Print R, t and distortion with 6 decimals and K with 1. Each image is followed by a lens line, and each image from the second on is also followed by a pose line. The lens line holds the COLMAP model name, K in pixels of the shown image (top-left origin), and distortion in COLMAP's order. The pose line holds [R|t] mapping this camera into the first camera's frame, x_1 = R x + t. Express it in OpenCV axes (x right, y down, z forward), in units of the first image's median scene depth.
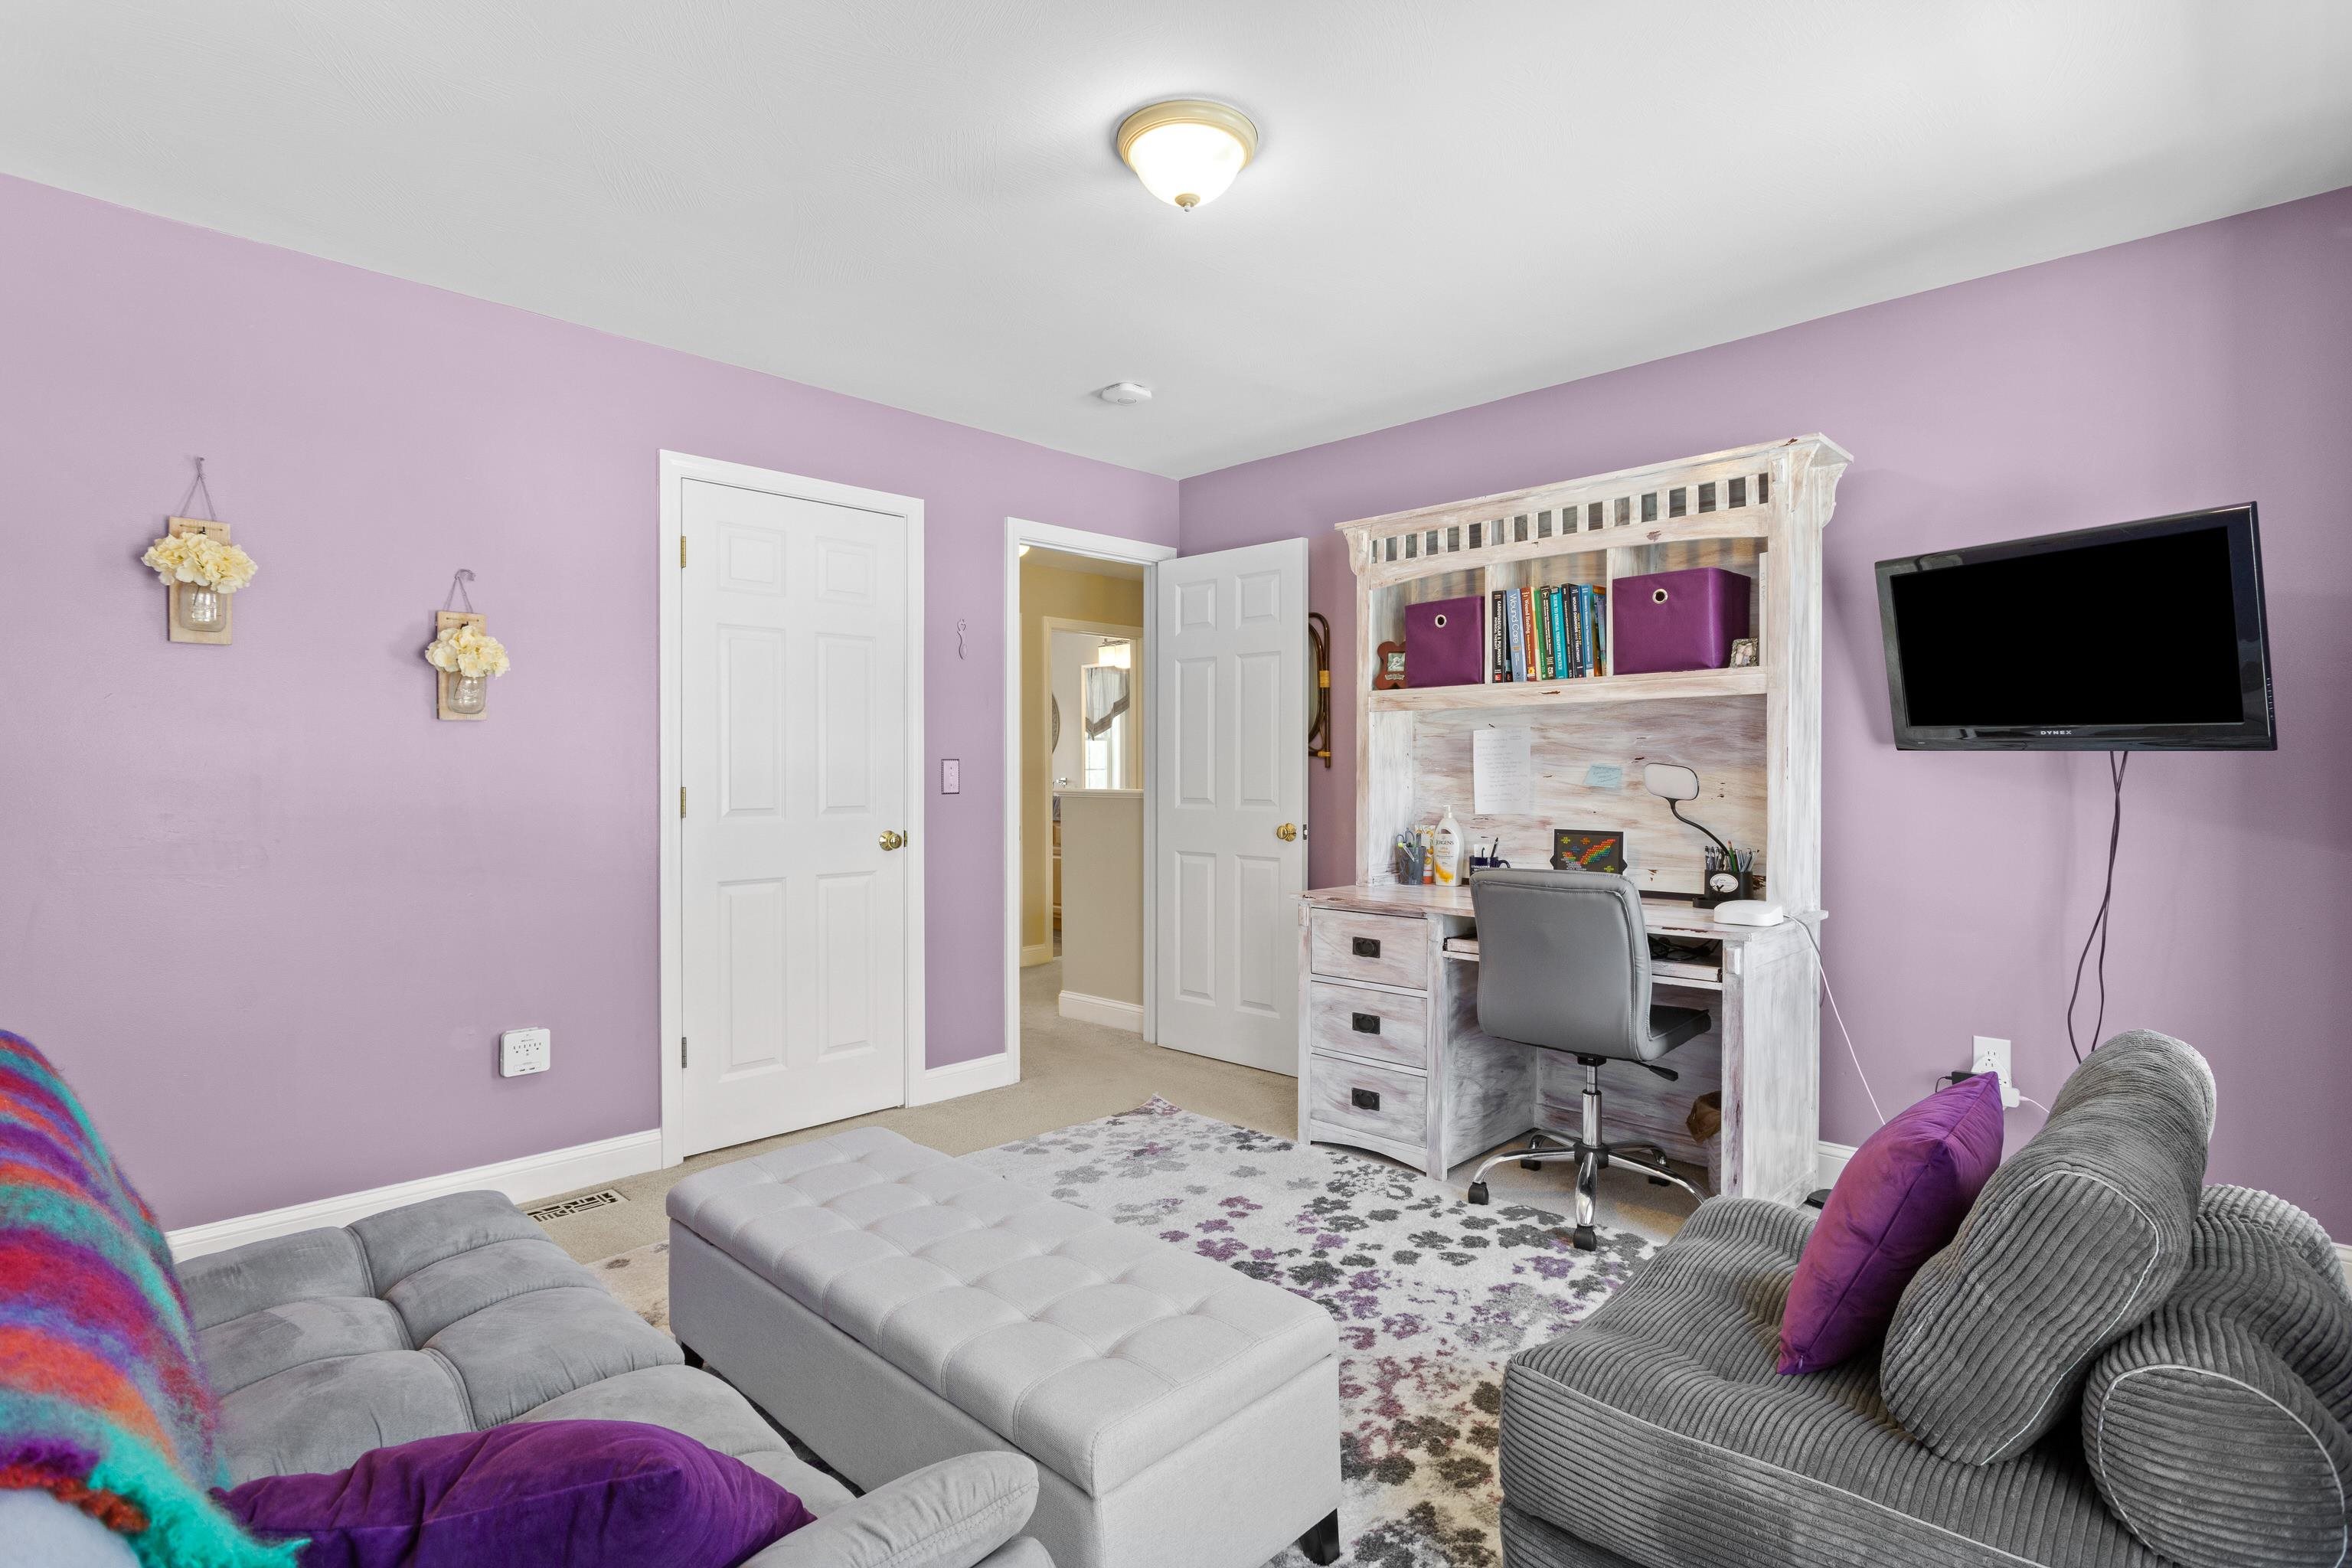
lens RADIAL K [[1148.5, 0, 1171.7], [0, 1148.5, 780.5], [0, 0, 1]] dist [0.004602, 0.001598]
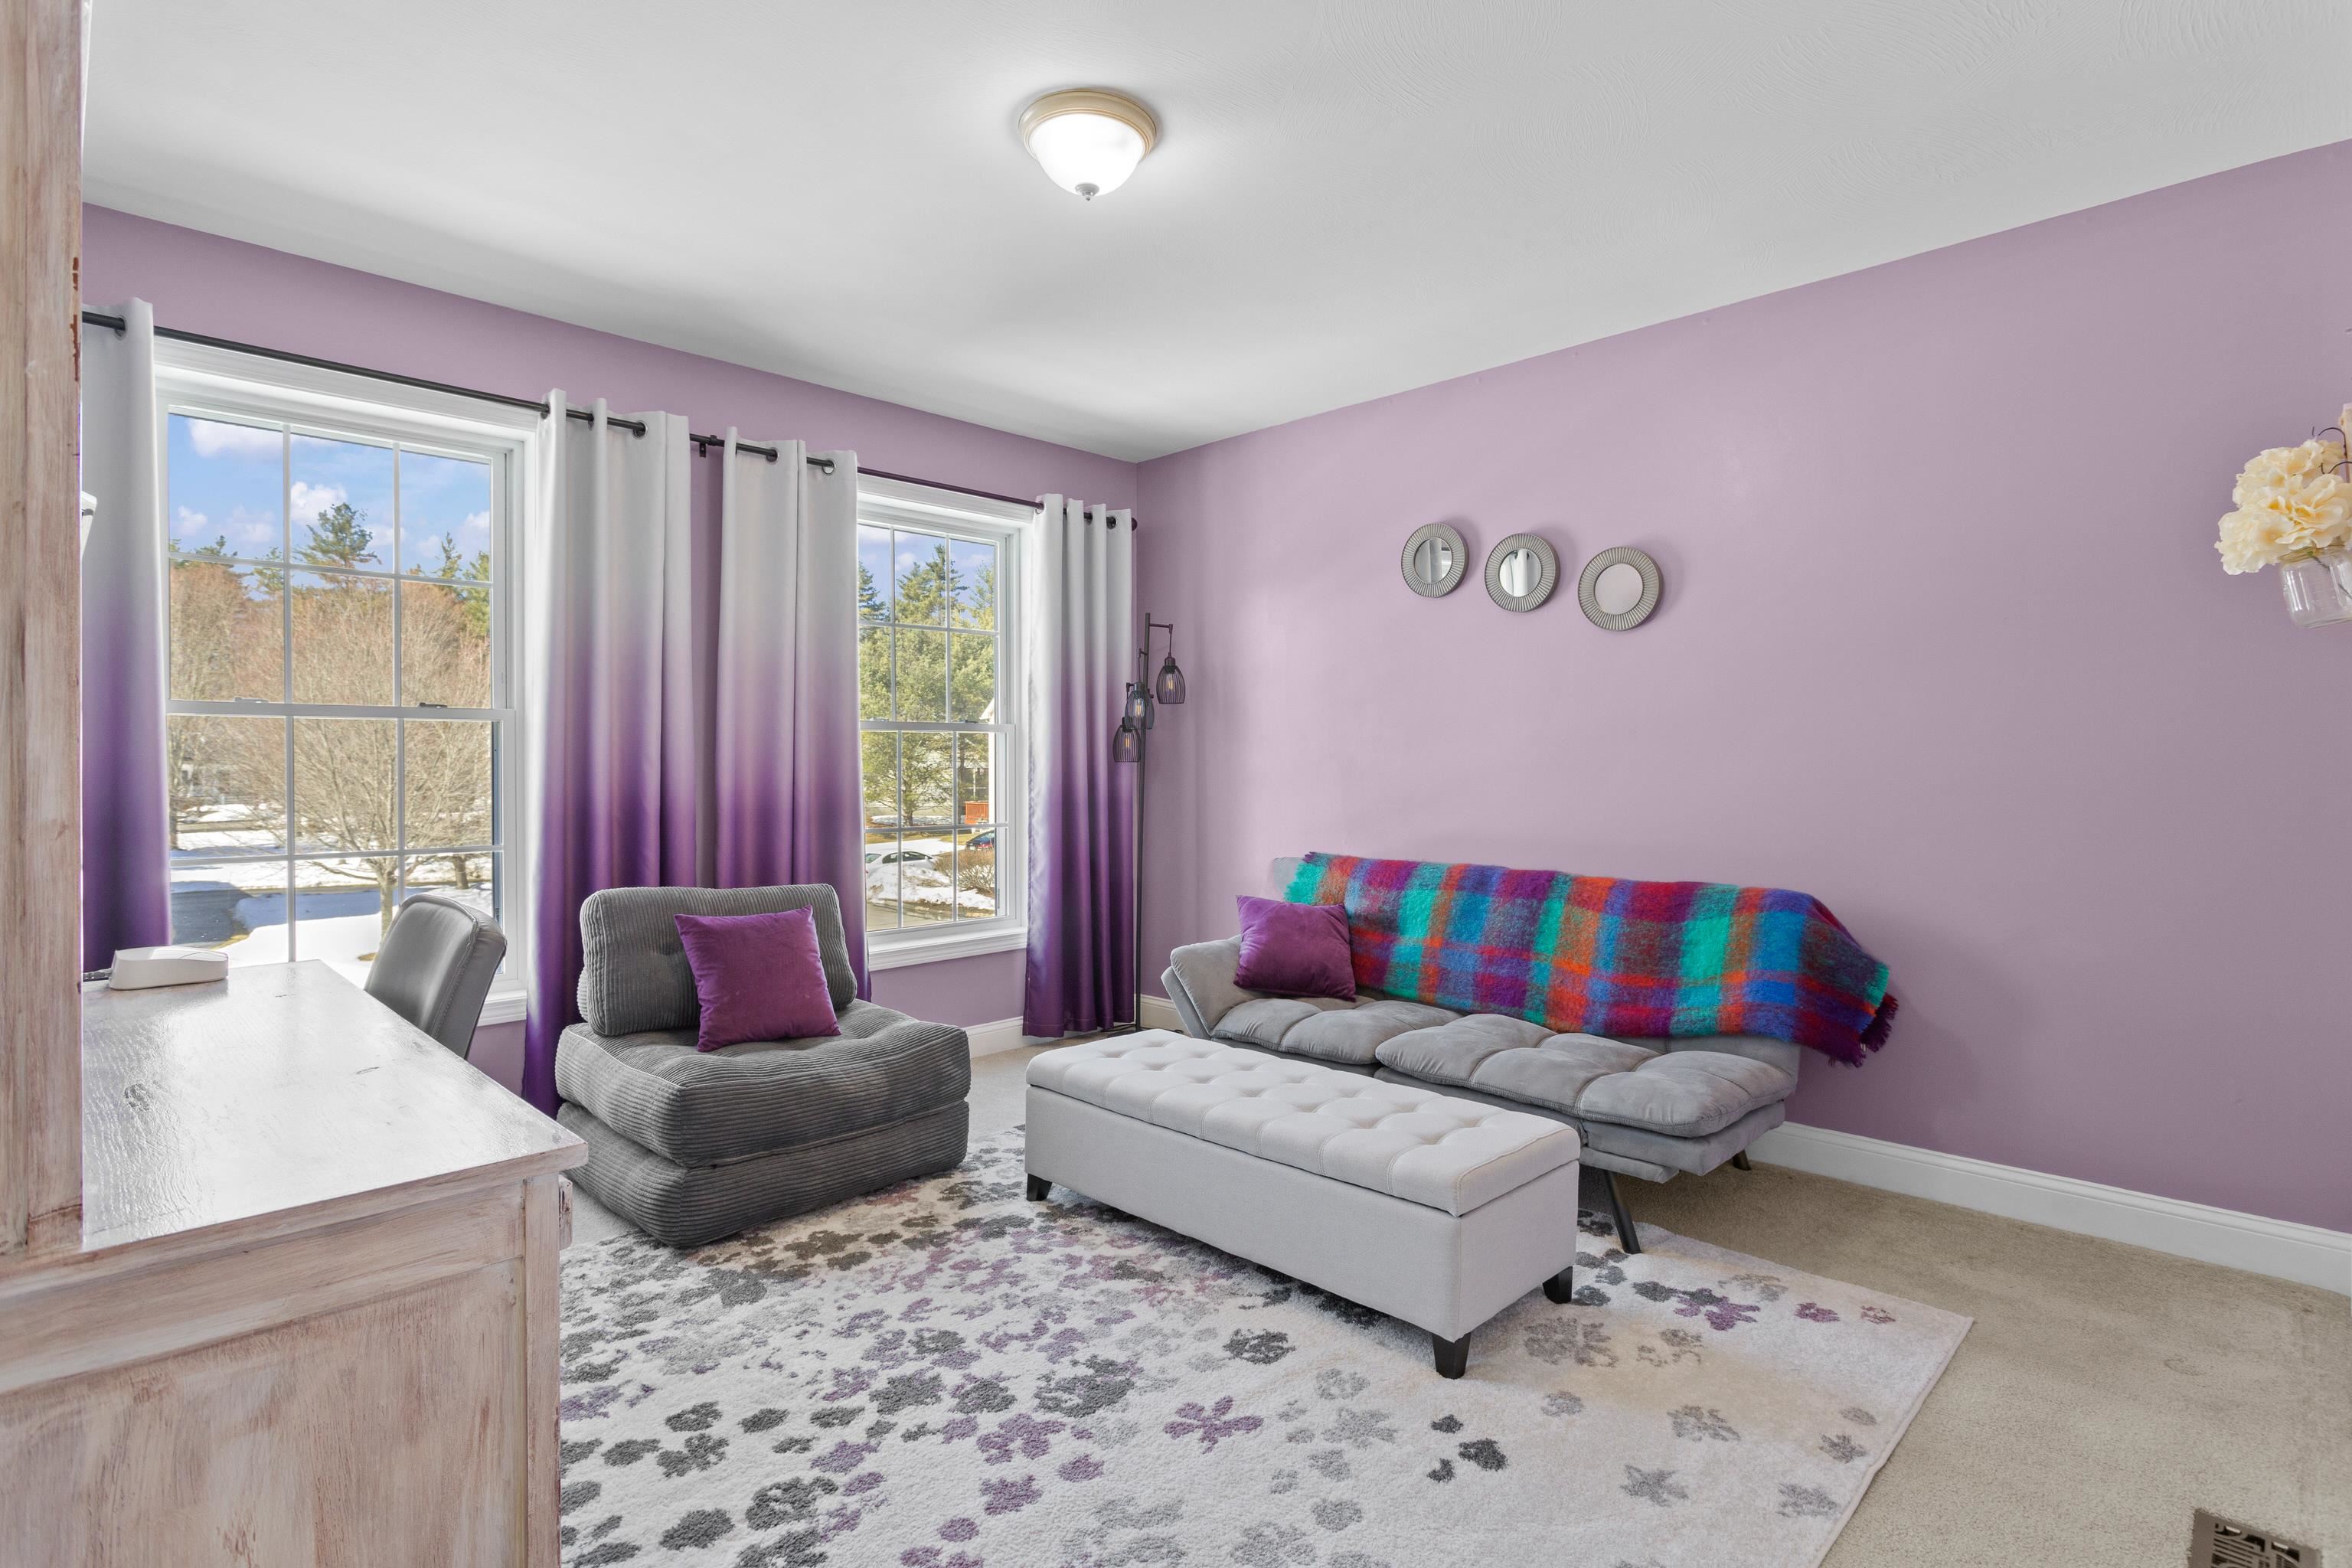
lens RADIAL K [[1148.5, 0, 1180.7], [0, 1148.5, 775.9], [0, 0, 1]] dist [0.004602, 0.001598]
pose [[-0.999988, -0.004906, -0.000671, -0.053670], [-0.004913, 0.999934, 0.010345, 0.003996], [0.000620, 0.010348, -0.999946, 1.716682]]
